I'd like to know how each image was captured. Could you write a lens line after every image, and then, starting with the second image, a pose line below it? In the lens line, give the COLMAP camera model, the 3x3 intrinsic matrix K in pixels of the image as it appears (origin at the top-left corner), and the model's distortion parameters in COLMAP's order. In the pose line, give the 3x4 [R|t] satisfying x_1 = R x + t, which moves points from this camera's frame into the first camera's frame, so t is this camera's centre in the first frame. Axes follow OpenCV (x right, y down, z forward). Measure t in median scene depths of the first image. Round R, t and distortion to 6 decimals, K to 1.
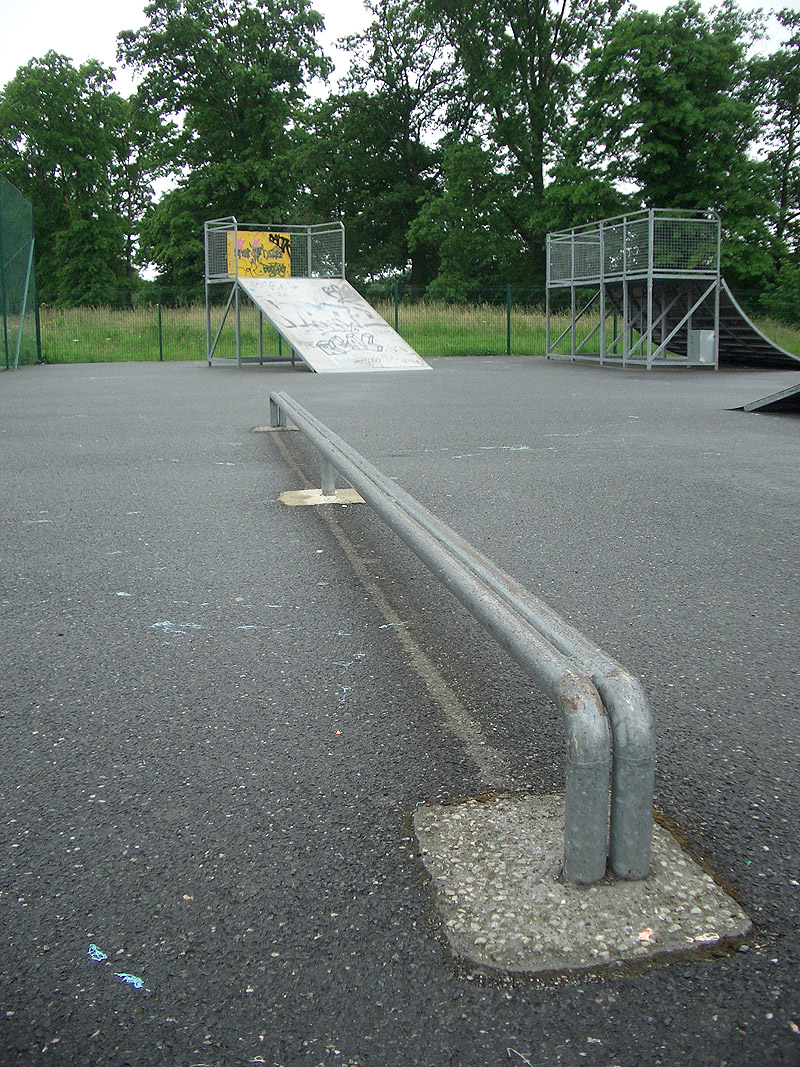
lens RADIAL K [[1104.2, 0, 400.0], [0, 1104.2, 533.5], [0, 0, 1]] dist [-0.254416, 0.272577]
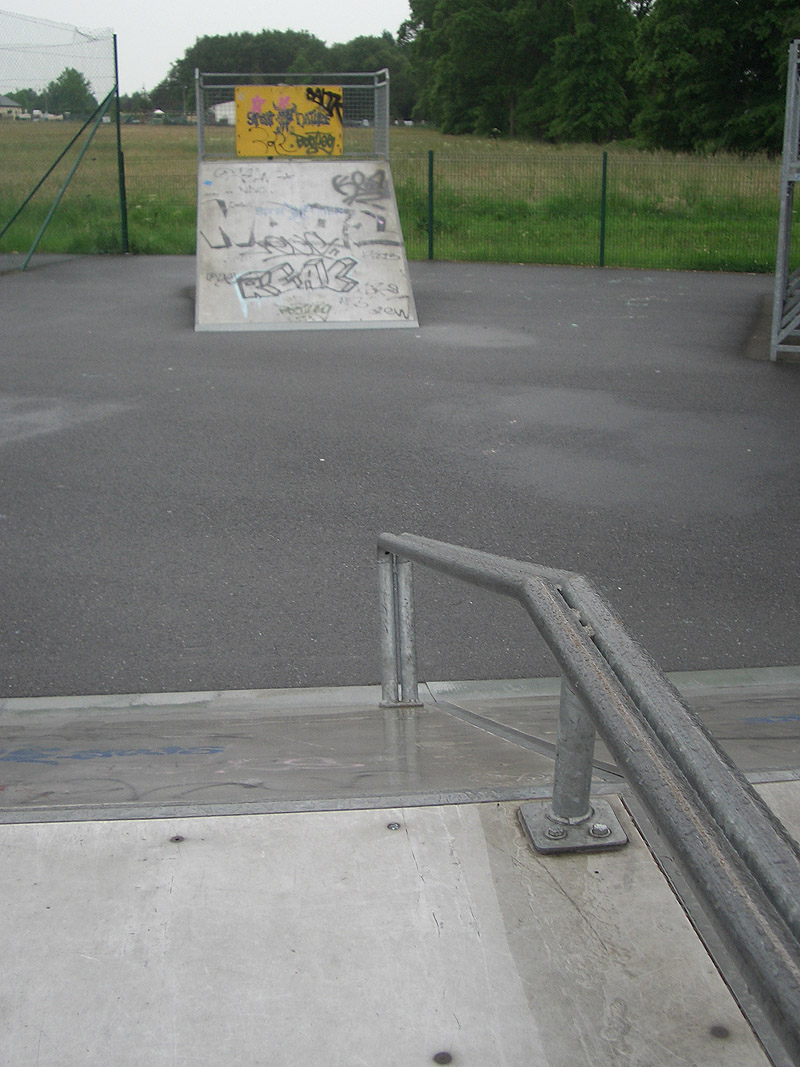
lens RADIAL K [[1289.6, 0, 400.0], [0, 1289.6, 533.5], [0, 0, 1]] dist [-0.156467, 0.017847]
pose [[0.881918, 0.143164, -0.449138, 0.087529], [-0.093629, 0.986984, 0.130755, -0.031822], [0.462011, -0.073262, 0.883843, 0.089805]]
